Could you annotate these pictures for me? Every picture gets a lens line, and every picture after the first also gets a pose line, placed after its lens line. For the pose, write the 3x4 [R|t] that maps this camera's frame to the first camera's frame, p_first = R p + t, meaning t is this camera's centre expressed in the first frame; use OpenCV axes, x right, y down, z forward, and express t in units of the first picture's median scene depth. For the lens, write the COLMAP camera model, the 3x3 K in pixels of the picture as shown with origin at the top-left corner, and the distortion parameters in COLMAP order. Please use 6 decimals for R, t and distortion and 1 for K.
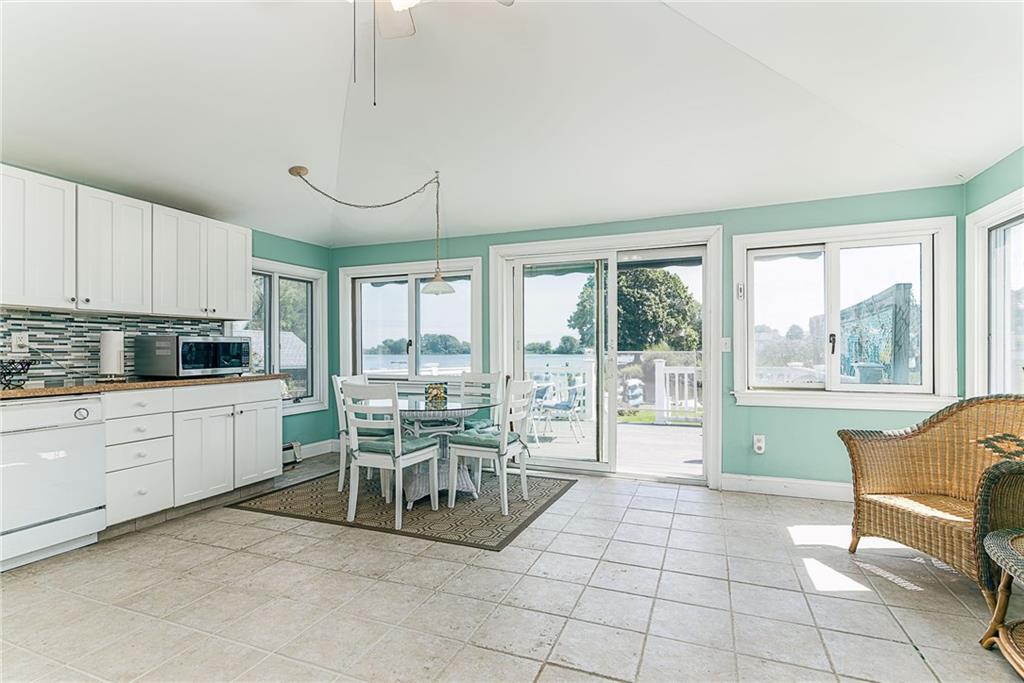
lens RADIAL K [[482.7, 0, 519.1], [0, 482.7, 347.5], [0, 0, 1]] dist [-0.005196, -0.000393]
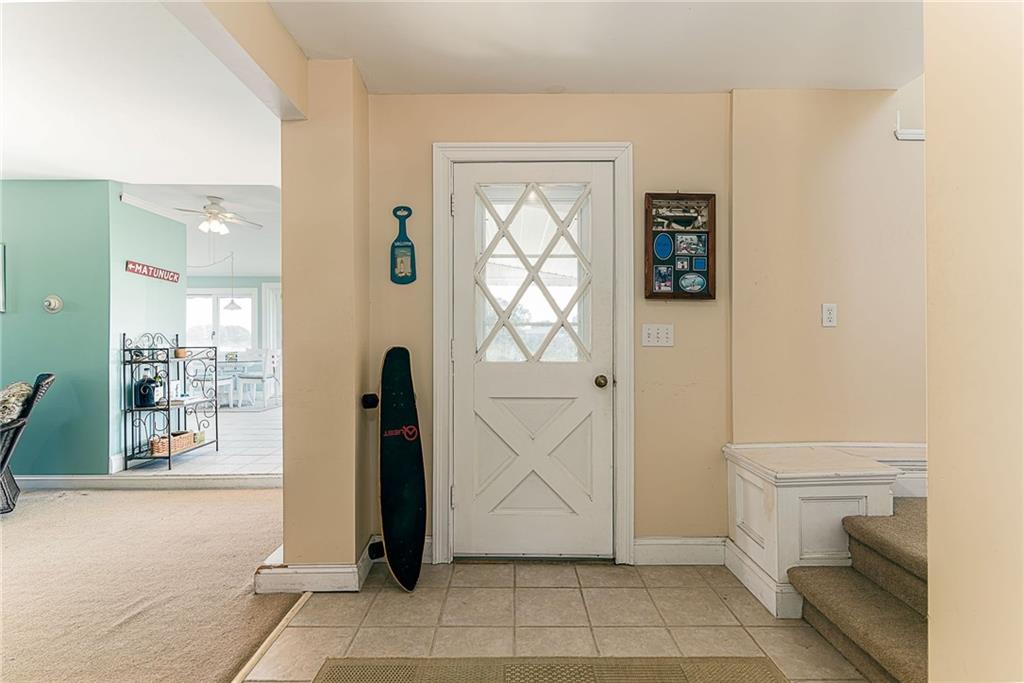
lens RADIAL K [[482.7, 0, 511.6], [0, 482.7, 346.6], [0, 0, 1]] dist [-0.005196, -0.000393]
pose [[0.940101, -0.005957, 0.340845, 0.321919], [0.001862, 0.999922, 0.012338, 0.030026], [-0.340892, -0.010964, 0.940039, -1.730397]]
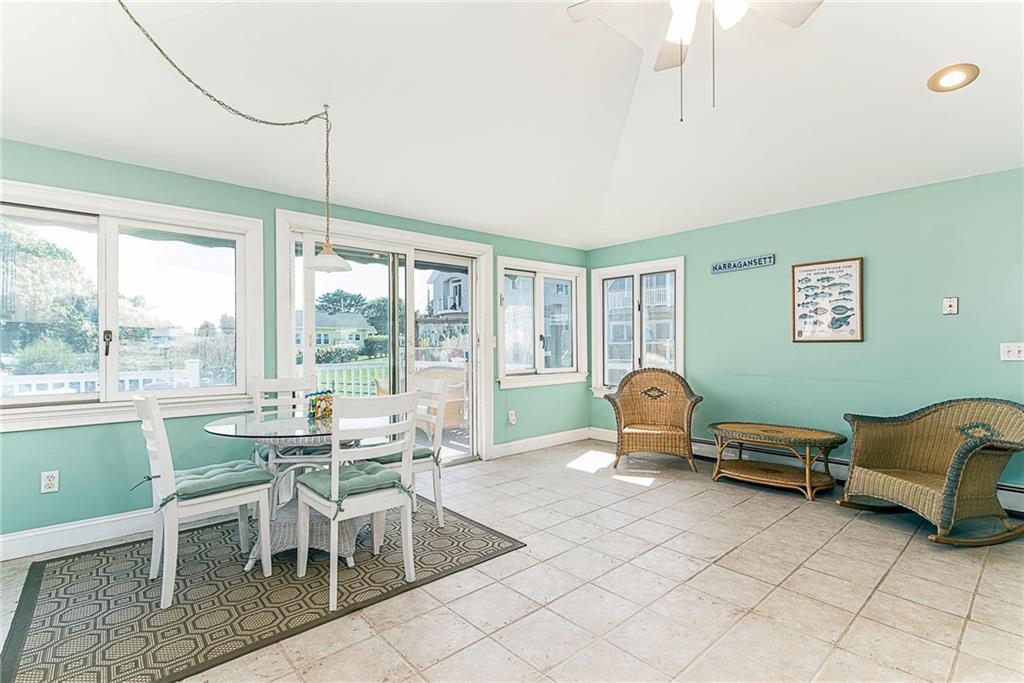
lens RADIAL K [[482.7, 0, 517.8], [0, 482.7, 341.7], [0, 0, 1]] dist [-0.005196, -0.000393]
pose [[0.447687, 0.004783, 0.894178, -0.839607], [0.000358, 0.999985, -0.005528, 0.001046], [-0.894190, 0.002795, 0.447678, 0.492879]]
